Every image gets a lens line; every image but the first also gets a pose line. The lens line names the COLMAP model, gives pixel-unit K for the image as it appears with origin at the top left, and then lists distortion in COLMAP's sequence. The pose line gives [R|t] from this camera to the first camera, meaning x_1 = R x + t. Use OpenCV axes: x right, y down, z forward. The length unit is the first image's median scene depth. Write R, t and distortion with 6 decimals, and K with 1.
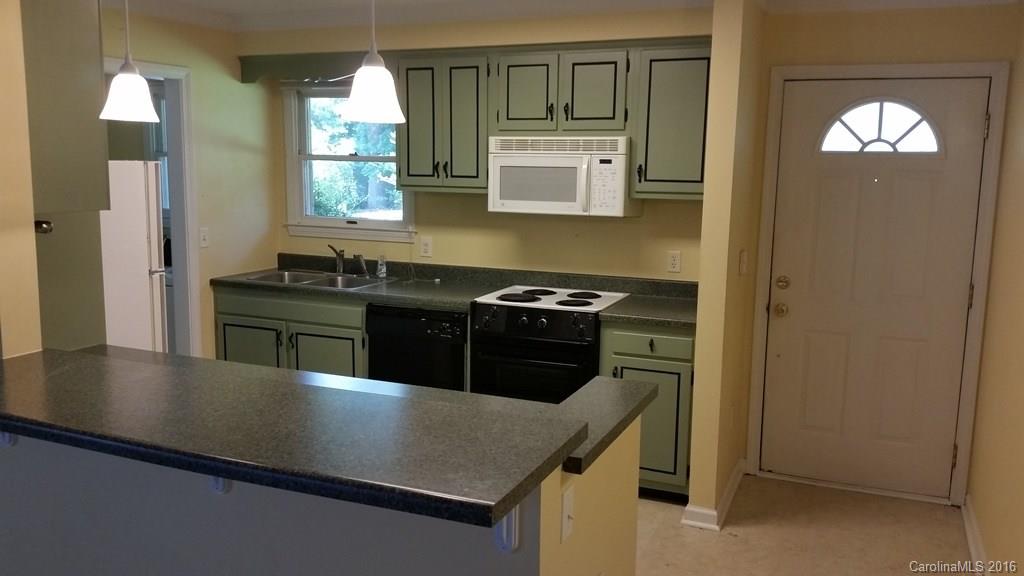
lens RADIAL K [[838.0, 0, 527.3], [0, 838.0, 288.5], [0, 0, 1]] dist [0.140421, -0.312586]
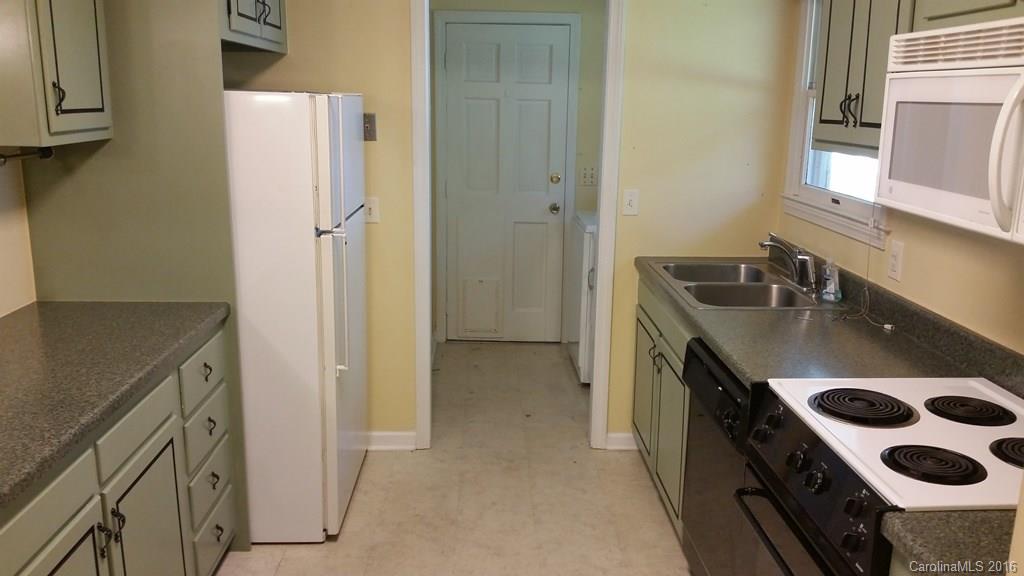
lens RADIAL K [[838.0, 0, 527.3], [0, 838.0, 288.5], [0, 0, 1]] dist [0.140421, -0.312586]
pose [[0.426271, 0.189204, -0.884587, 0.301467], [-0.143511, 0.979642, 0.140380, -0.086999], [0.893139, 0.067108, 0.444746, 0.654319]]
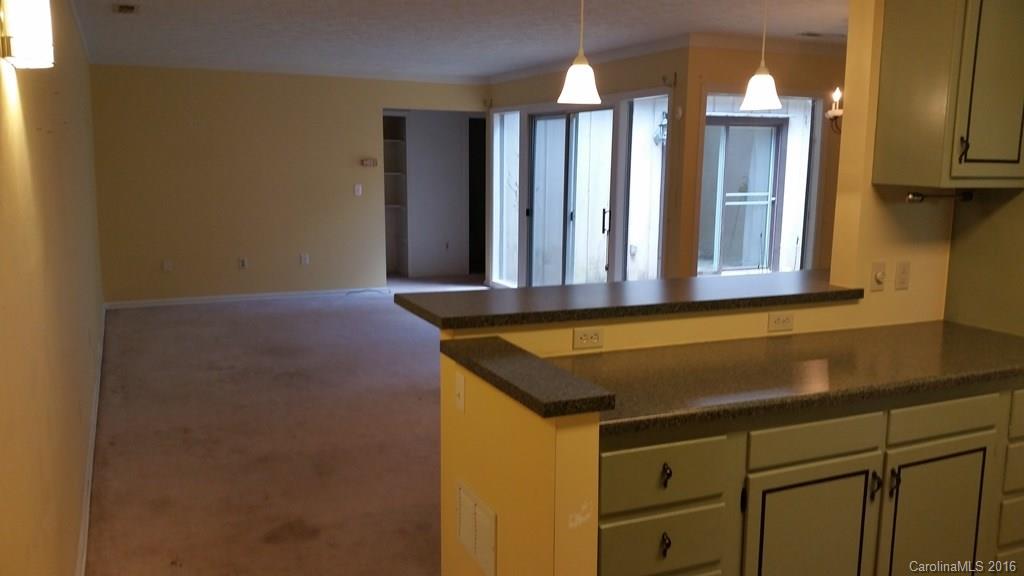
lens RADIAL K [[832.0, 0, 516.9], [0, 832.0, 289.5], [0, 0, 1]] dist [0.134306, -0.317077]
pose [[-0.676410, 0.089433, -0.731075, 0.397408], [-0.134537, 0.960898, 0.242024, -0.093577], [0.724133, 0.262064, -0.637929, 0.810677]]
